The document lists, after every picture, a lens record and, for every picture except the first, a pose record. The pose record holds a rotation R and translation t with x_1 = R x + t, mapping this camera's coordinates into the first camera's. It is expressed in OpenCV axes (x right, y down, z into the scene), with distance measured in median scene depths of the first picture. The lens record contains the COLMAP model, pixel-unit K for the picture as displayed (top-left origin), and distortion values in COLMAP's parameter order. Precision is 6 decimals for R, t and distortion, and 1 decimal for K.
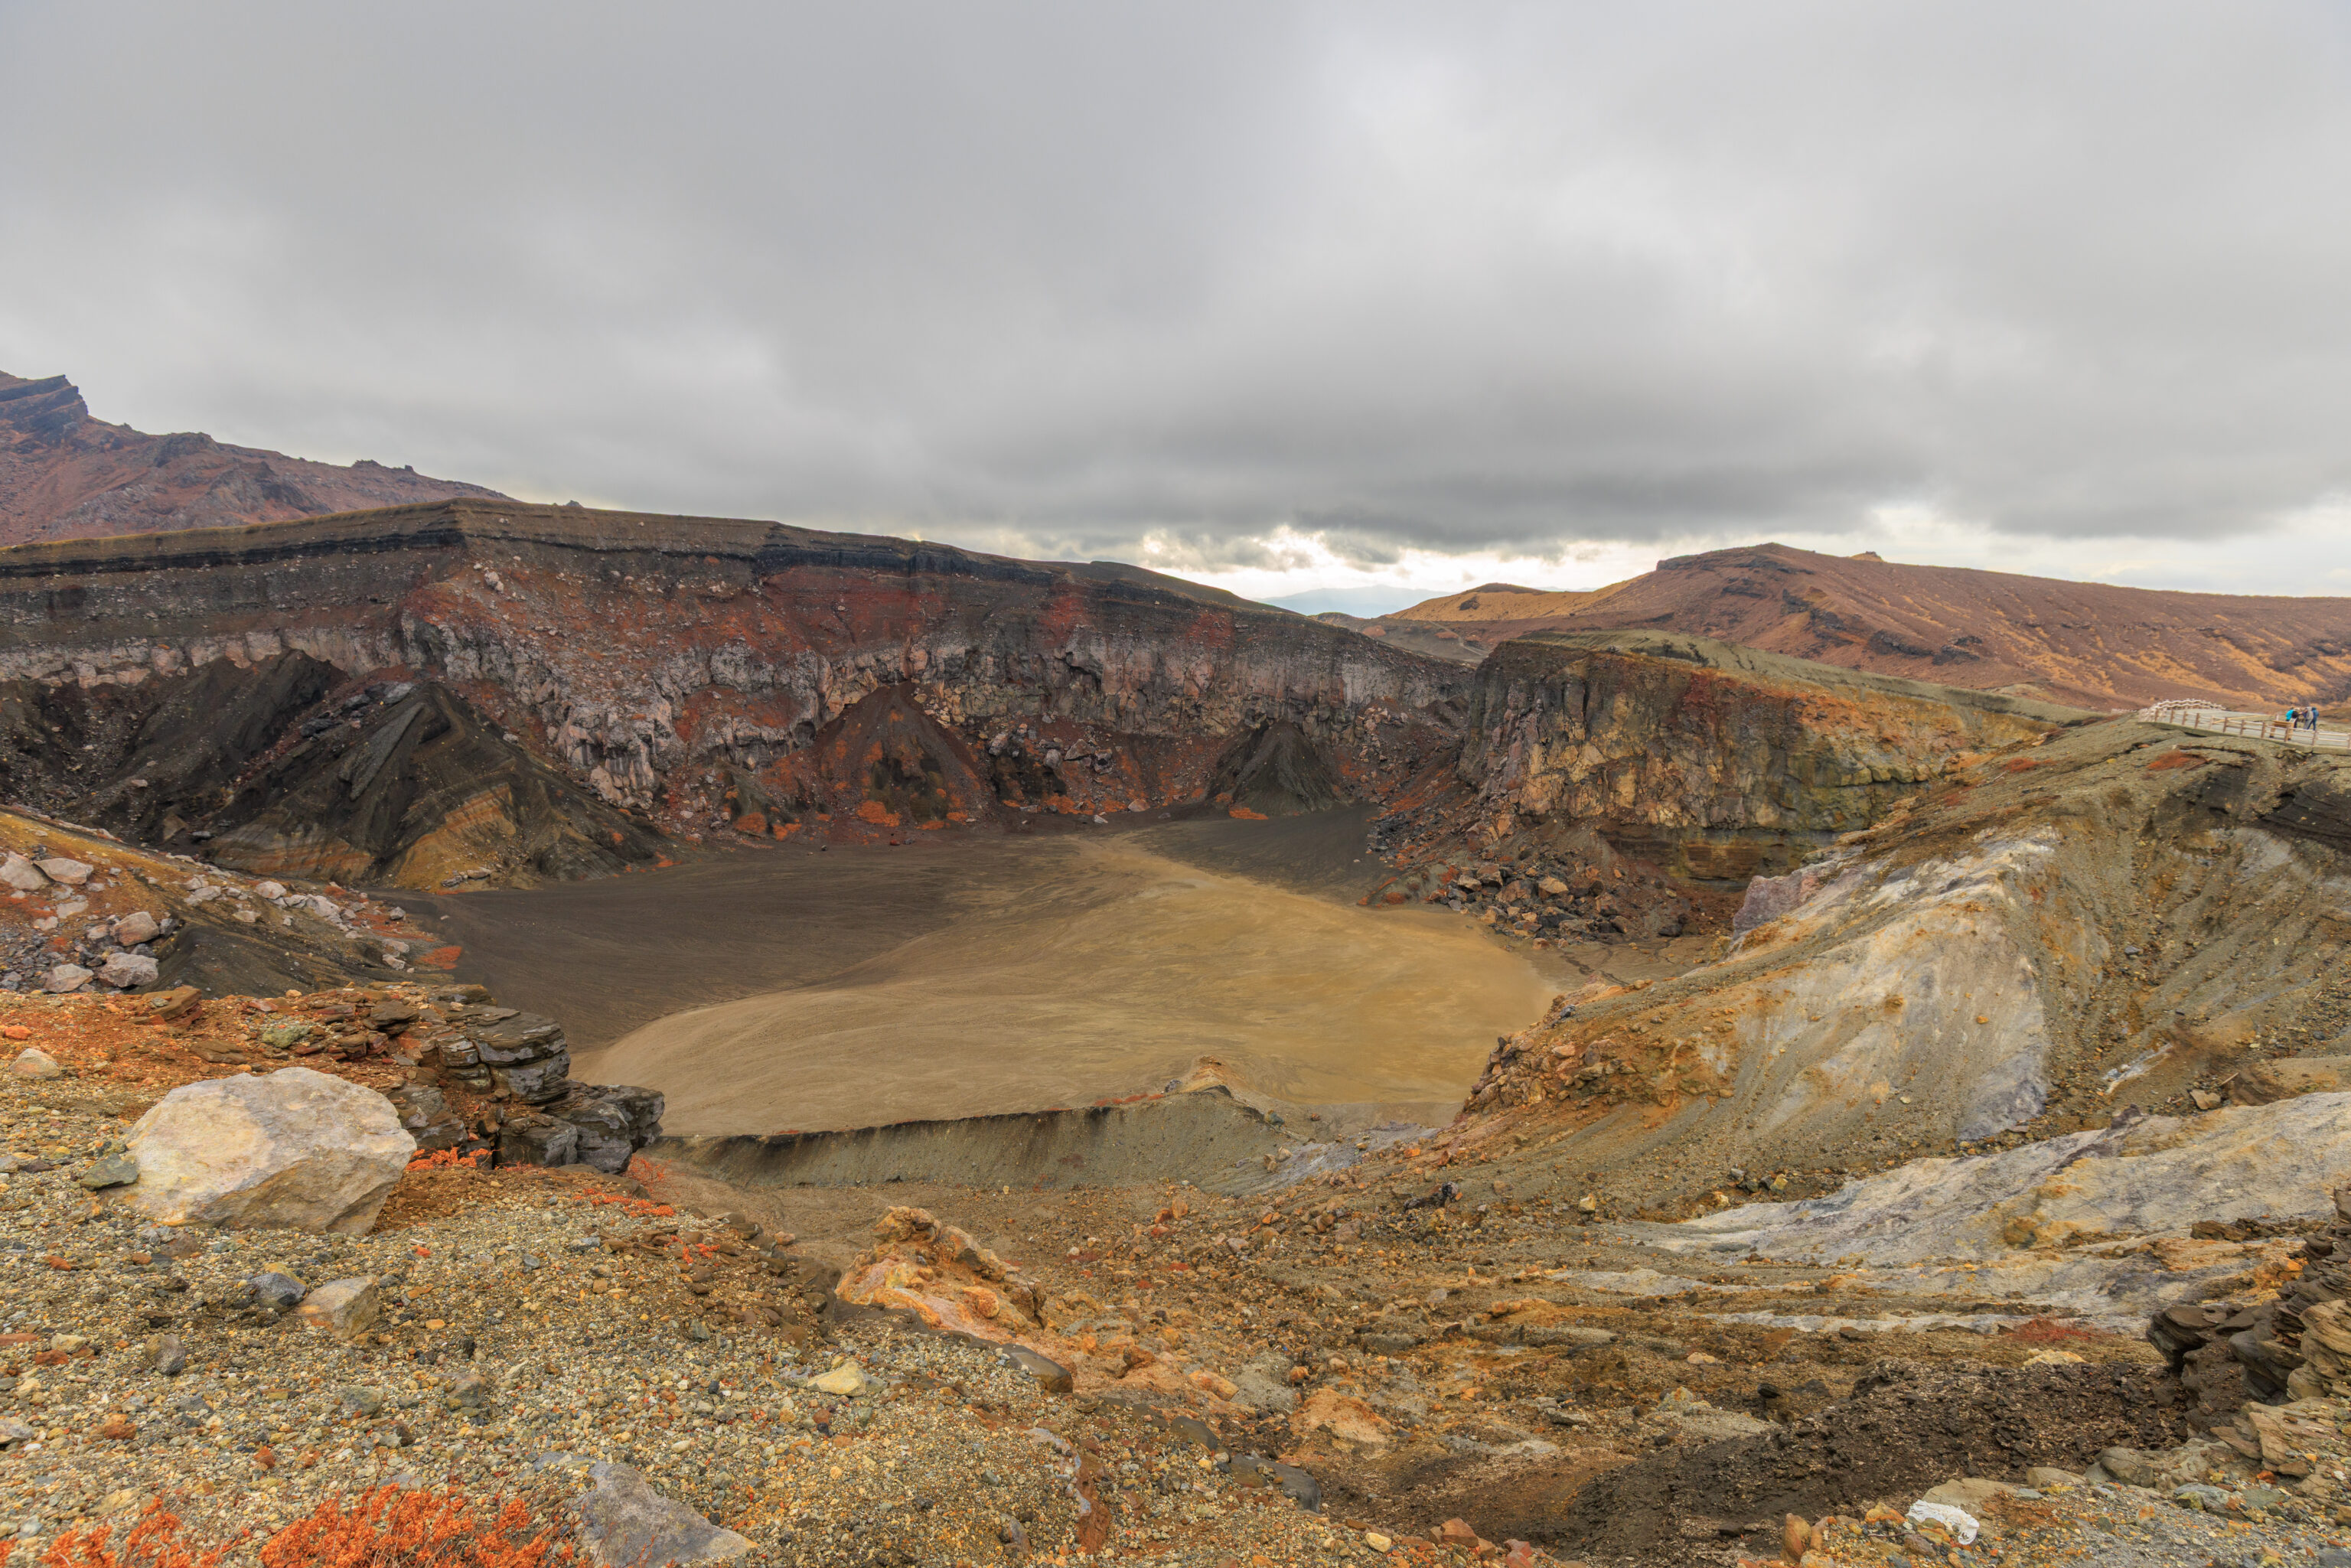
lens RADIAL K [[1049.0, 0, 1157.8], [0, 1049.0, 780.1], [0, 0, 1]] dist [-0.002643, -0.000903]
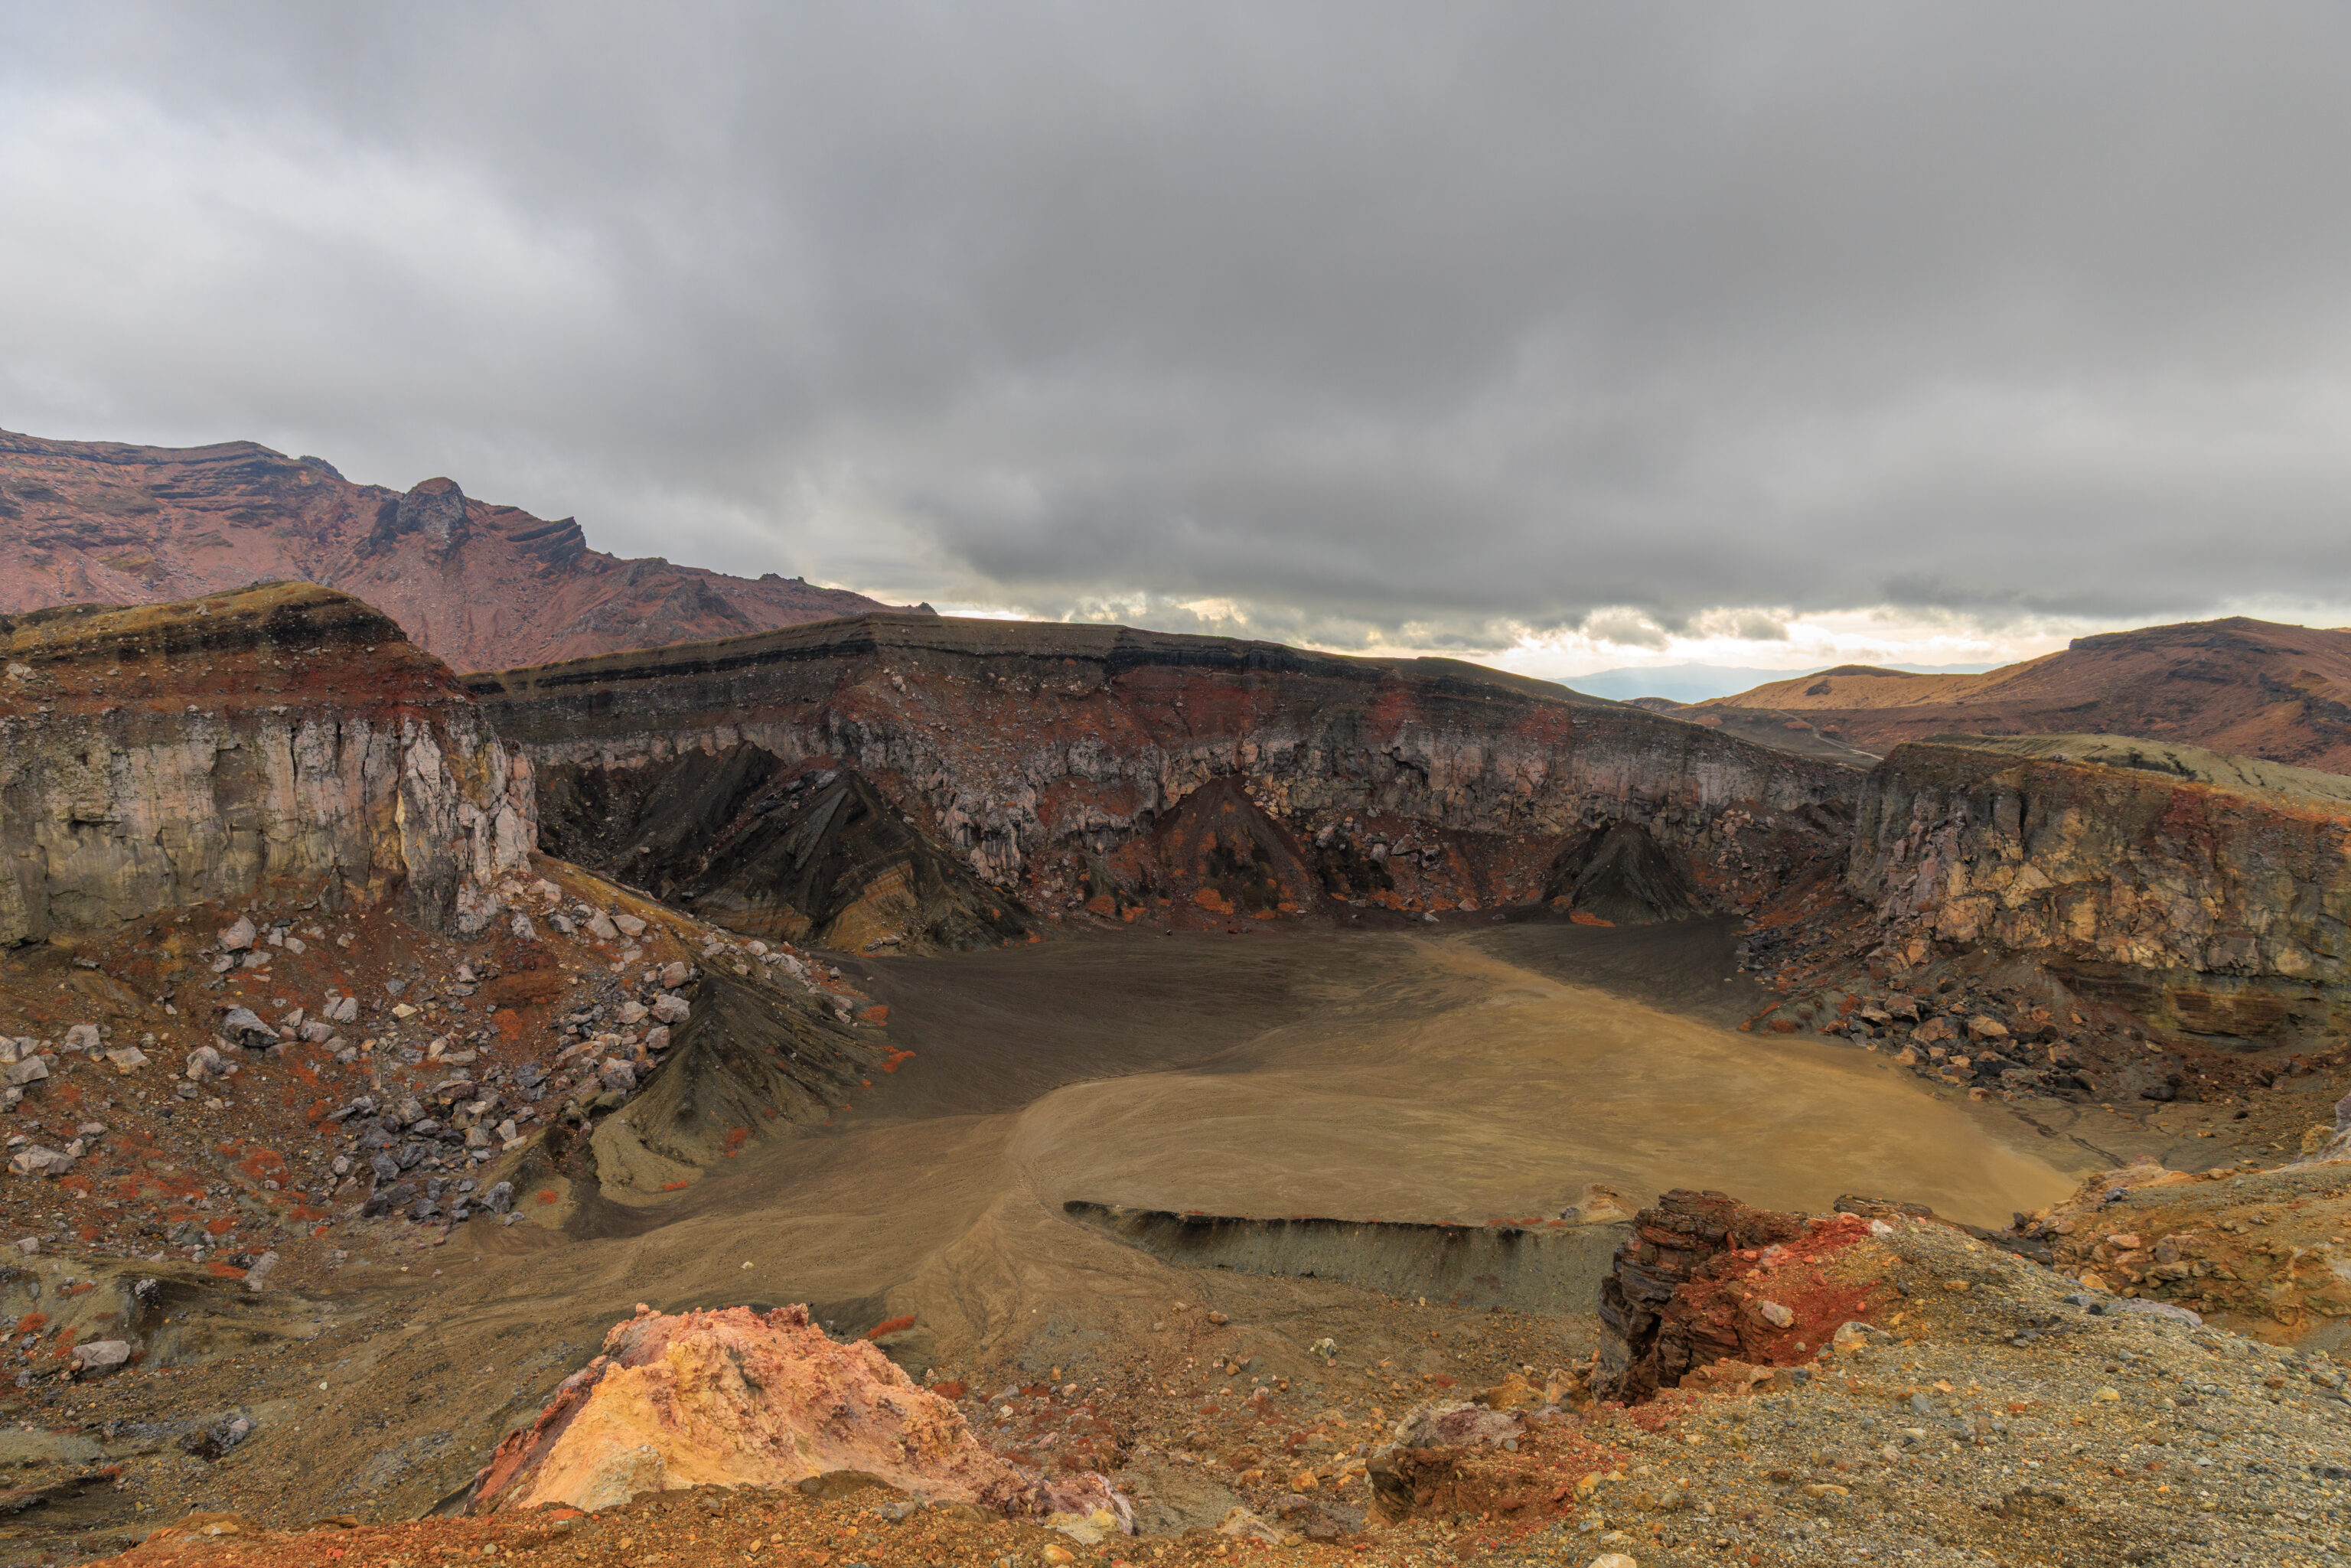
lens RADIAL K [[1049.0, 0, 1150.2], [0, 1049.0, 777.1], [0, 0, 1]] dist [-0.002643, -0.000903]
pose [[0.963437, 0.018175, -0.267316, -0.055671], [-0.039465, 0.996441, -0.074487, -0.011724], [0.265011, 0.082313, 0.960726, -0.035177]]
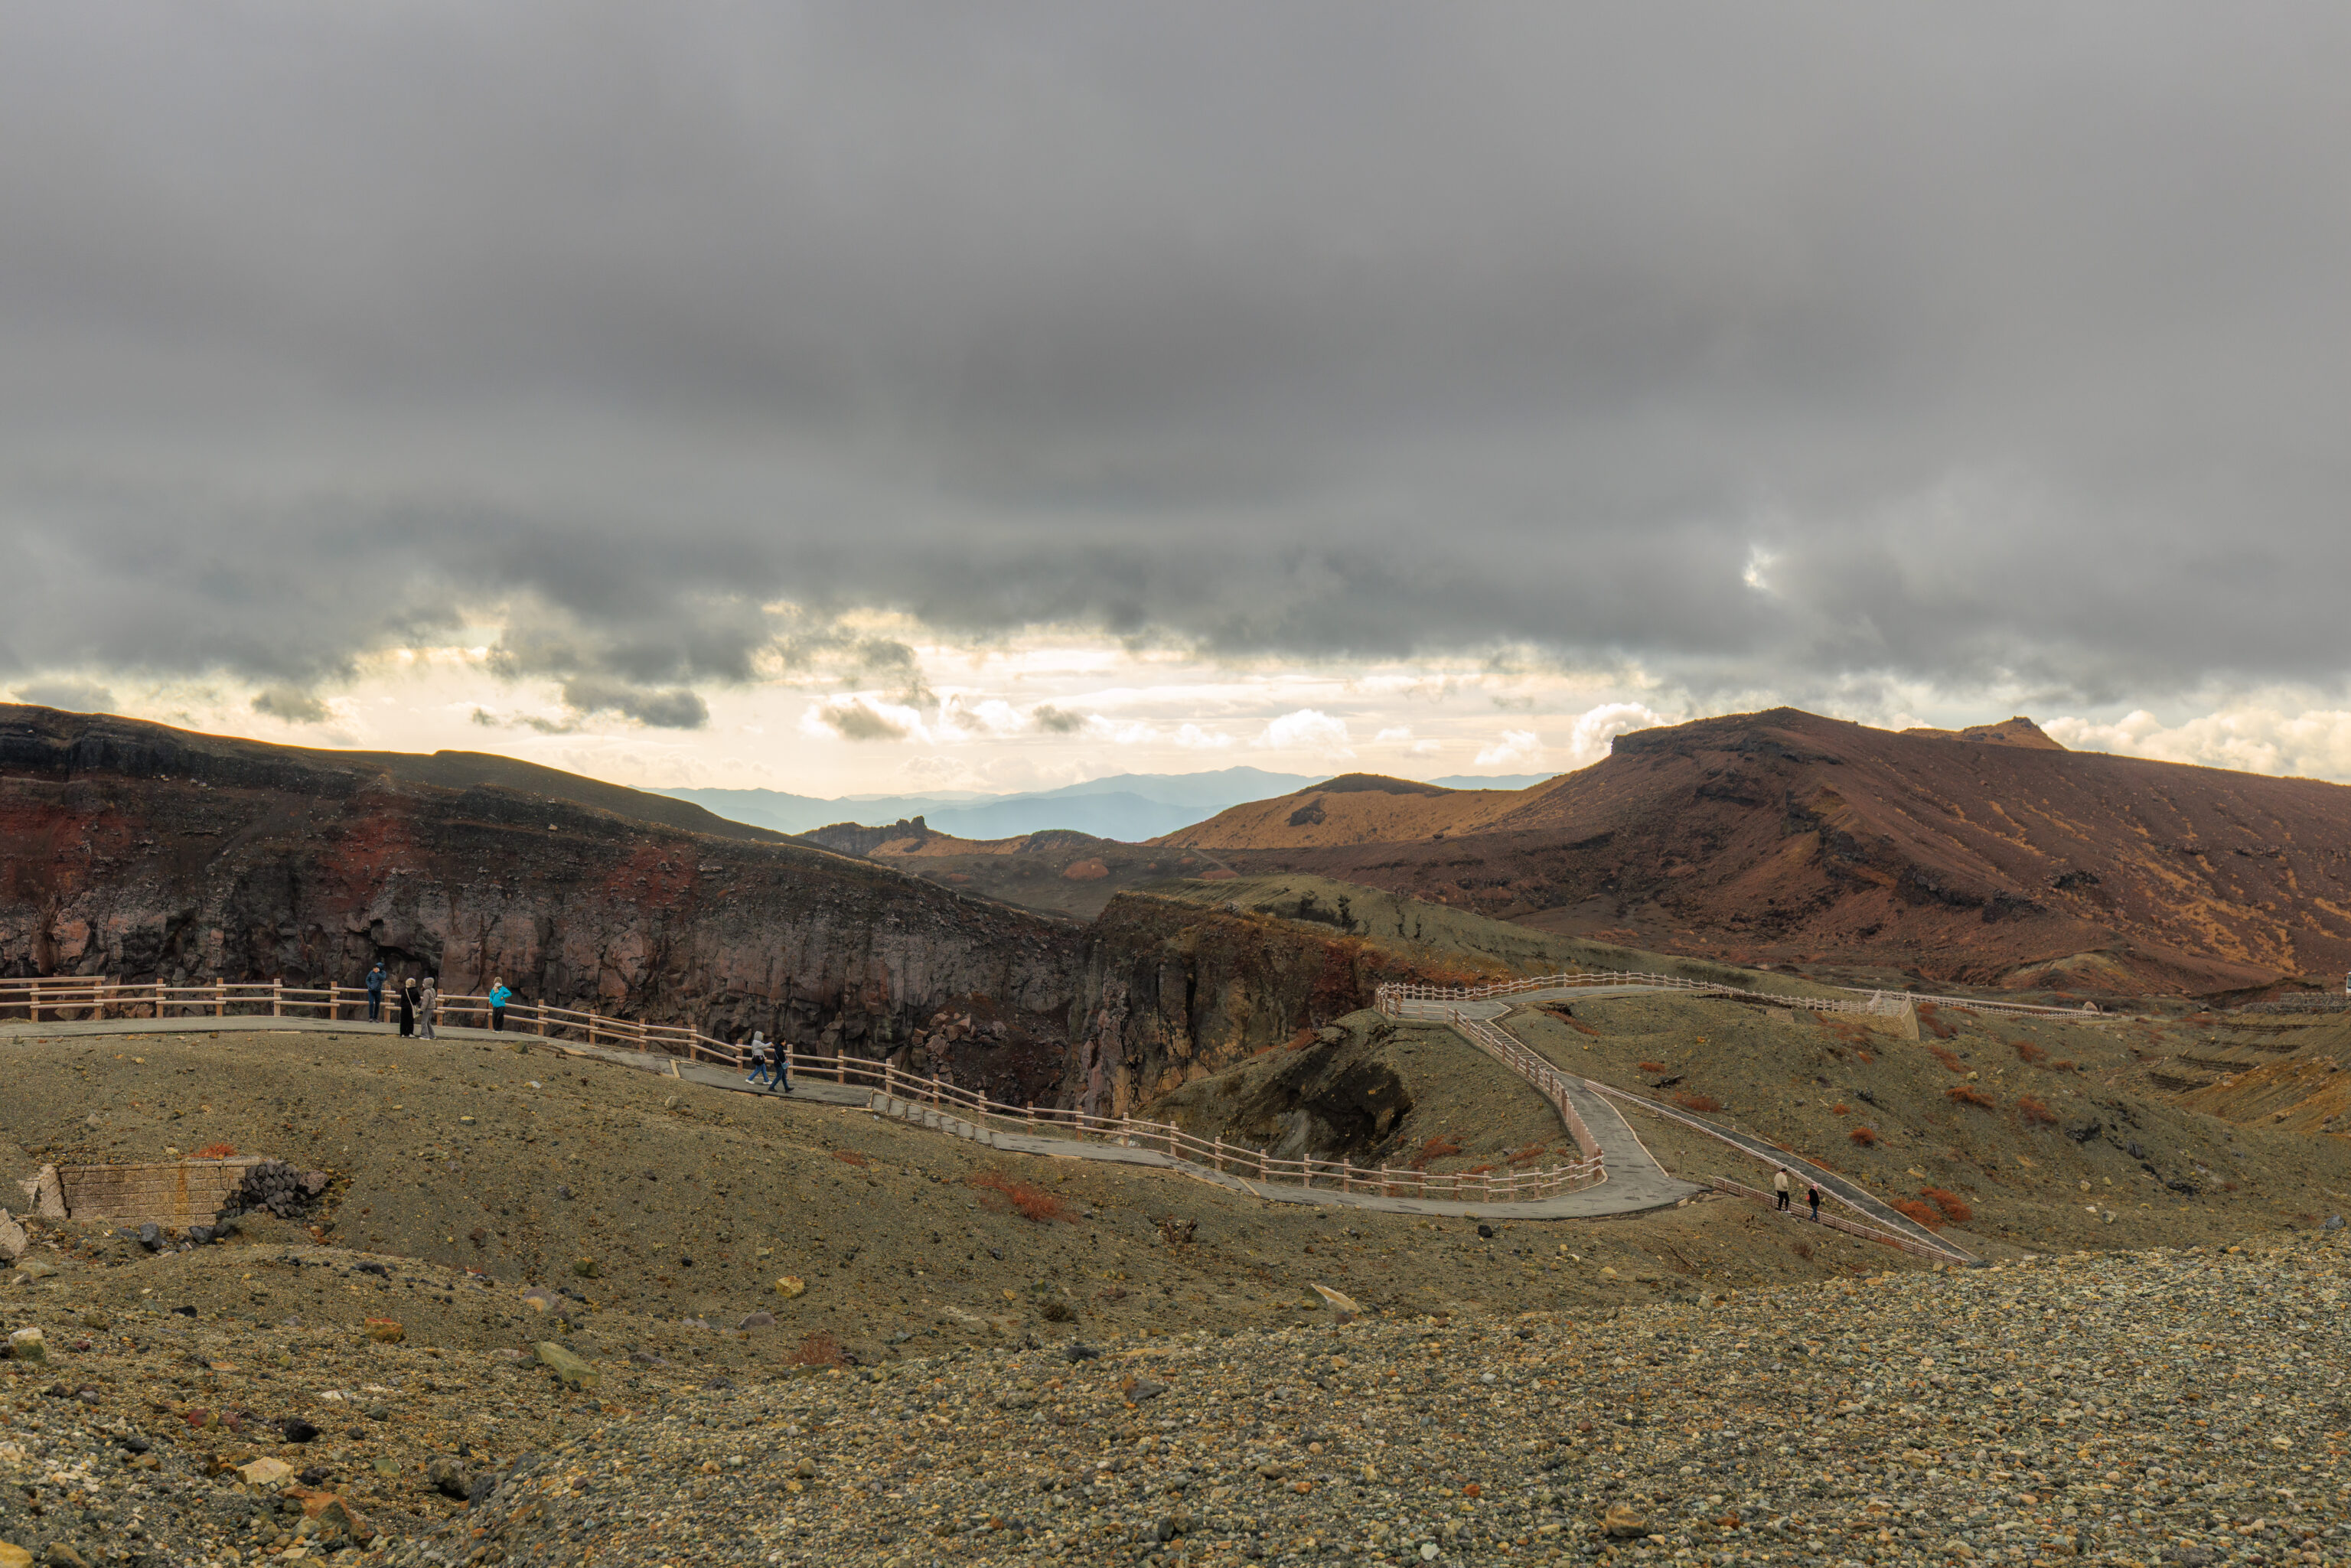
lens RADIAL K [[2212.9, 0, 1167.0], [0, 2212.9, 776.6], [0, 0, 1]] dist [0.005372, 0.000000]
pose [[0.984834, -0.000252, 0.173499, 0.152135], [0.031462, 0.983680, -0.177156, 0.024656], [-0.170623, 0.179928, 0.968769, -0.229098]]
